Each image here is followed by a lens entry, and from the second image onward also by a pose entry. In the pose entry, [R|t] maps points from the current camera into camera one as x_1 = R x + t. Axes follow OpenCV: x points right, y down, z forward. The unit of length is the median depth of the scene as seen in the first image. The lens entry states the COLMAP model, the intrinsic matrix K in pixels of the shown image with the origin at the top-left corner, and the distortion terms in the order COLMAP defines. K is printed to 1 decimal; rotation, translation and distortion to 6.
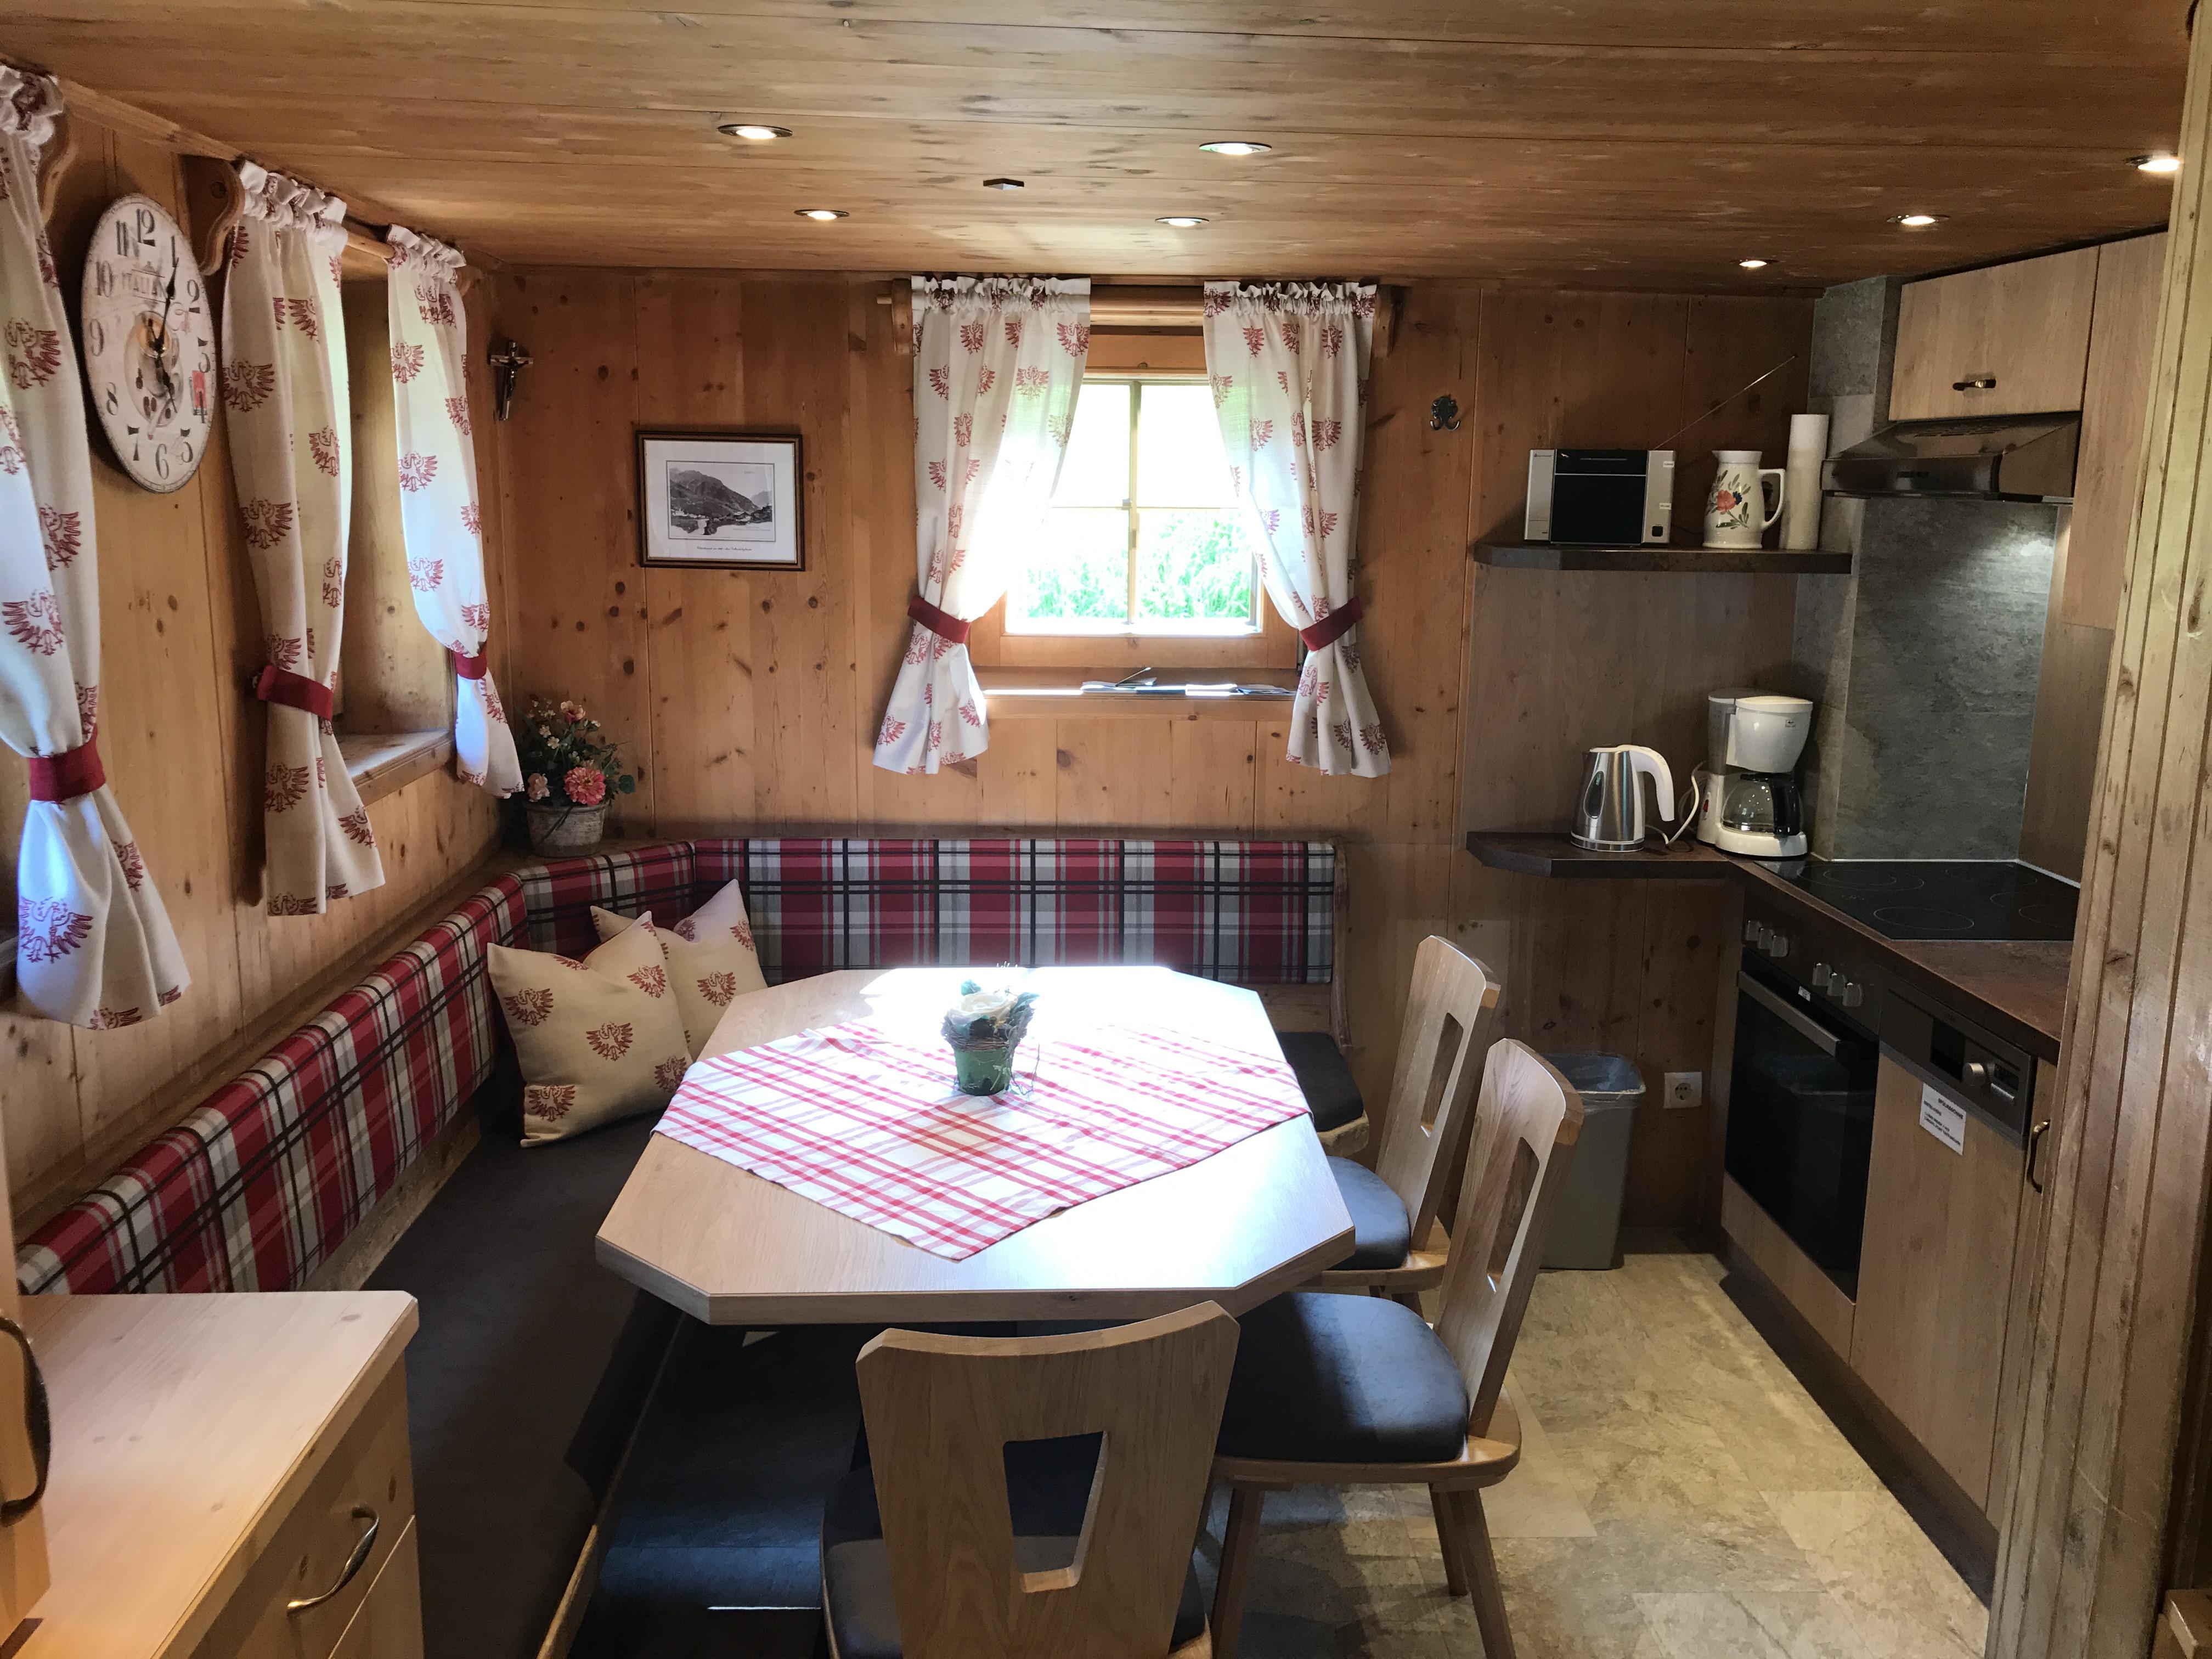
lens RADIAL K [[1796.9, 0, 1117.5], [0, 1796.9, 824.8], [0, 0, 1]] dist [0.088330, -0.111536]
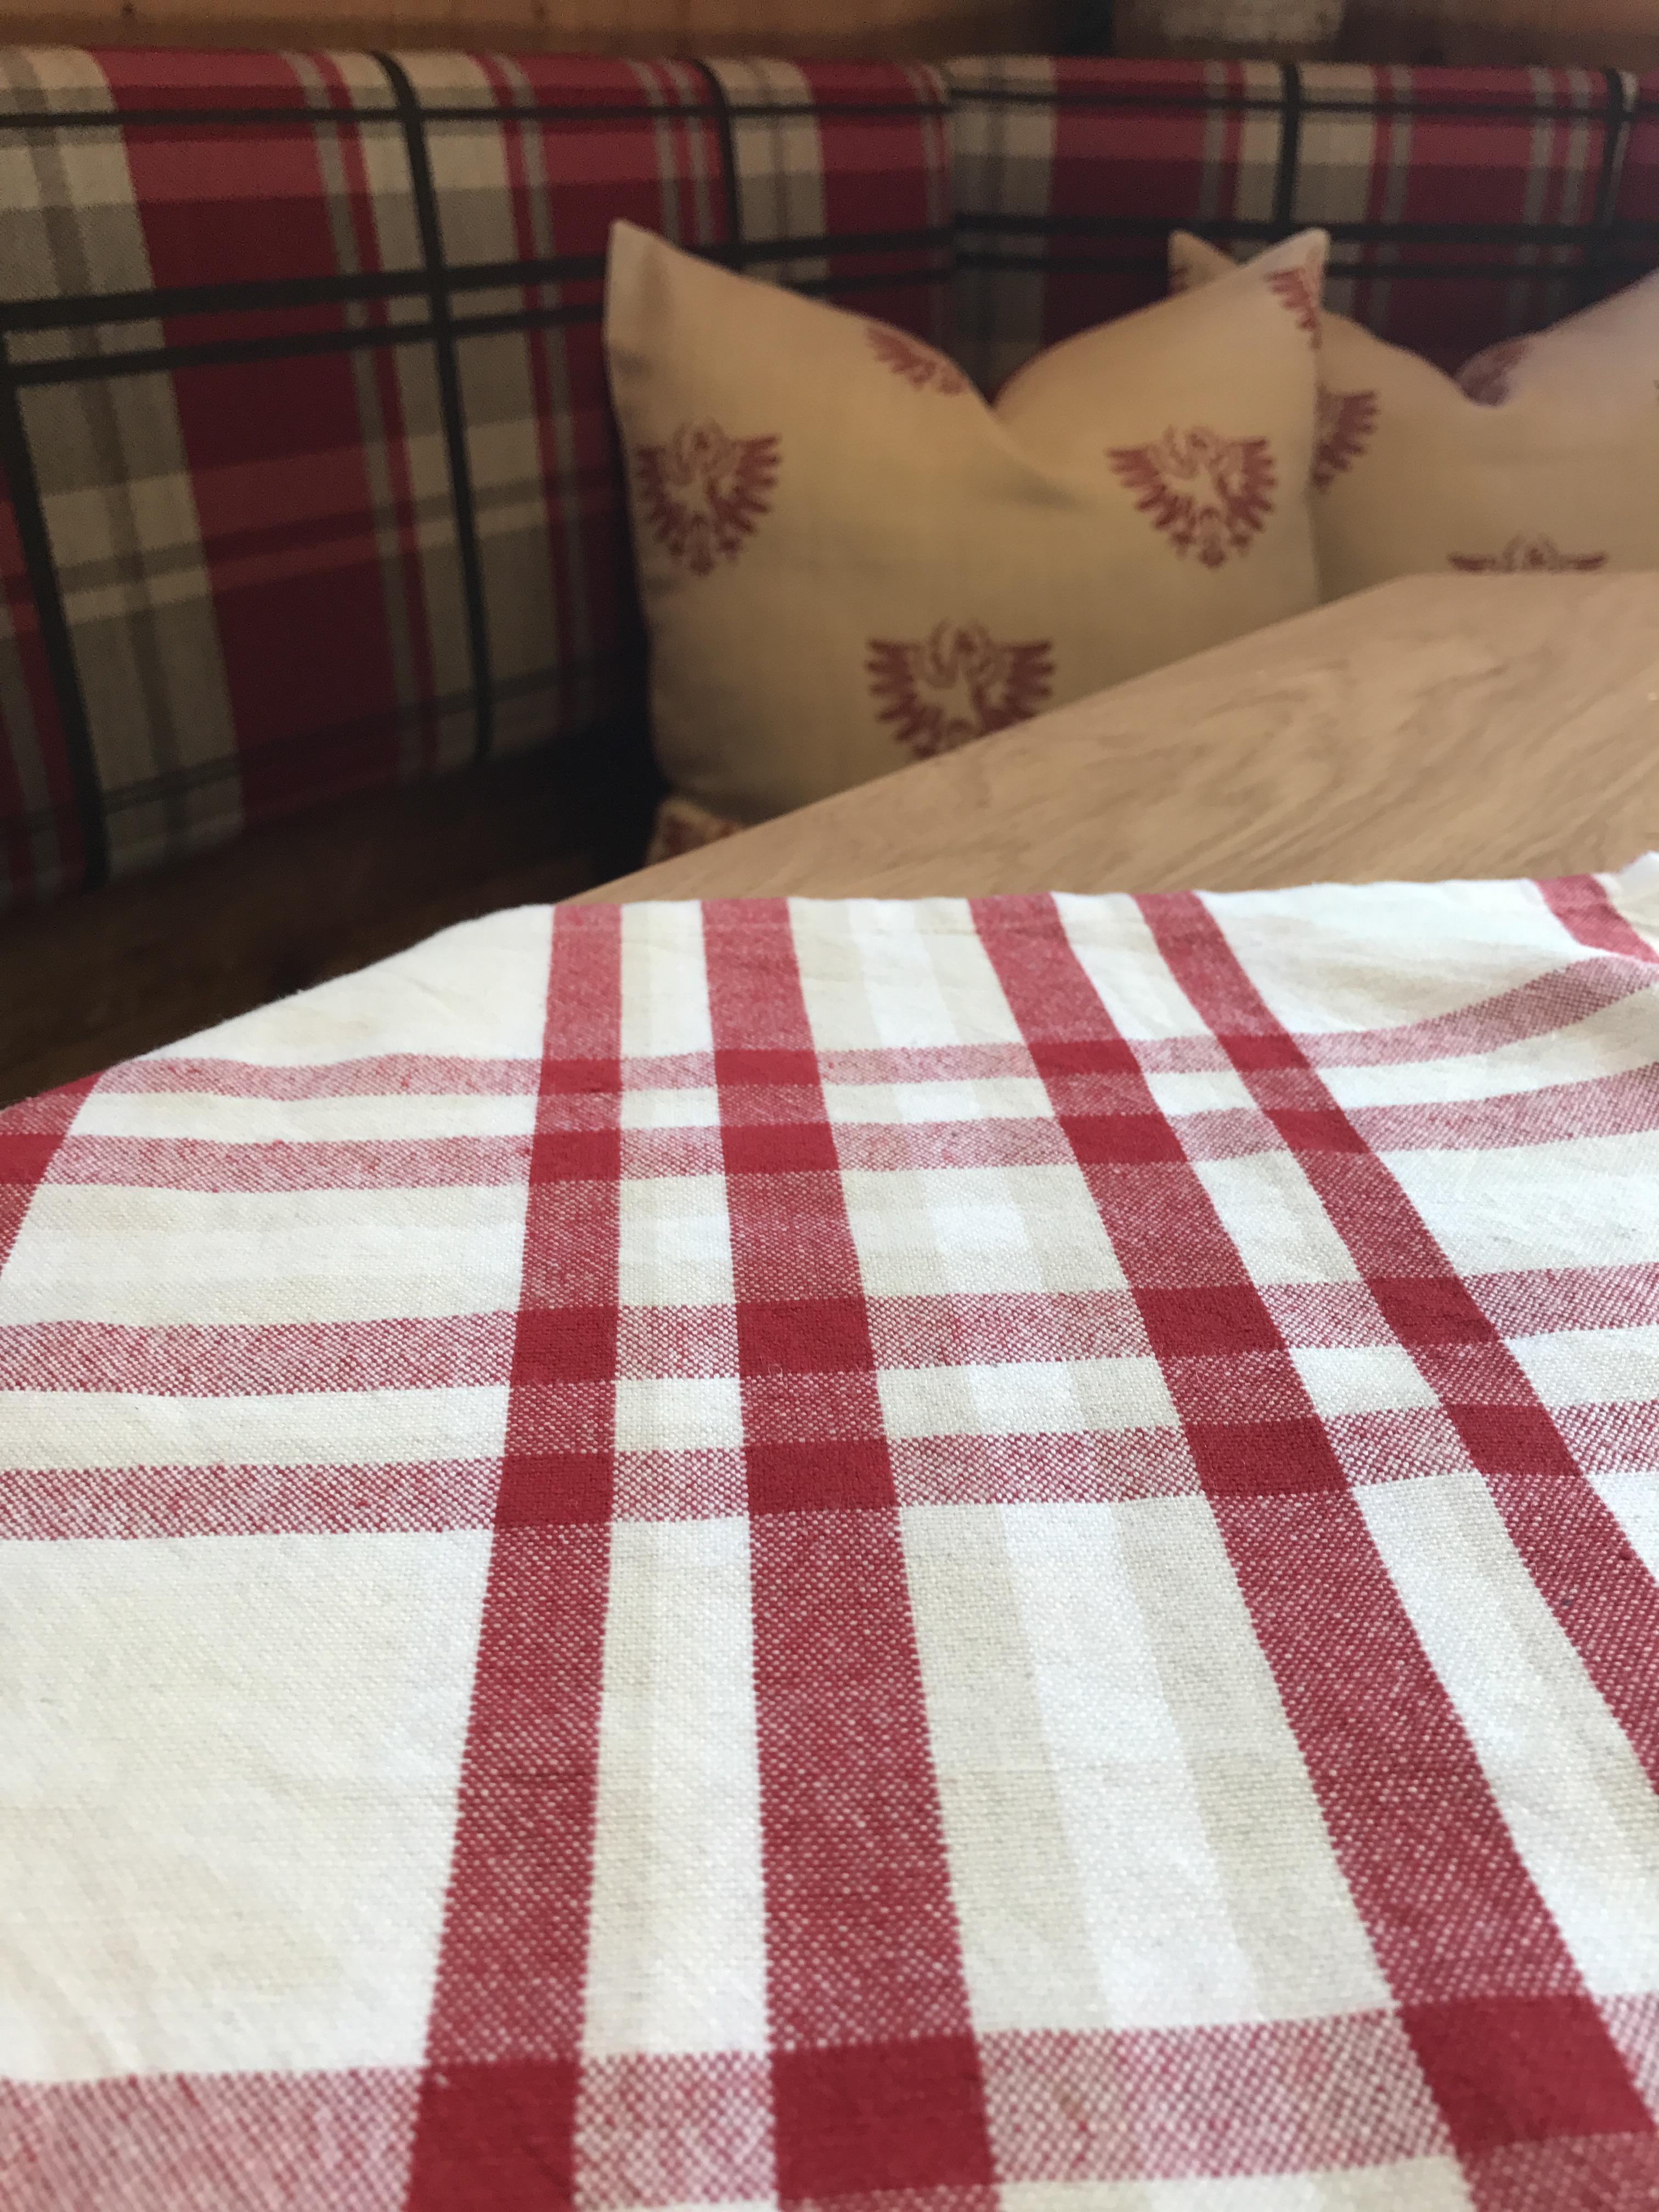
lens RADIAL K [[1823.1, 0, 840.0], [0, 1823.1, 1110.1], [0, 0, 1]] dist [0.046462, -0.082453]
pose [[0.730675, 0.322656, -0.601670, -0.112983], [-0.127432, 0.930244, 0.344105, 0.080893], [0.670727, -0.174757, 0.720823, 0.736363]]
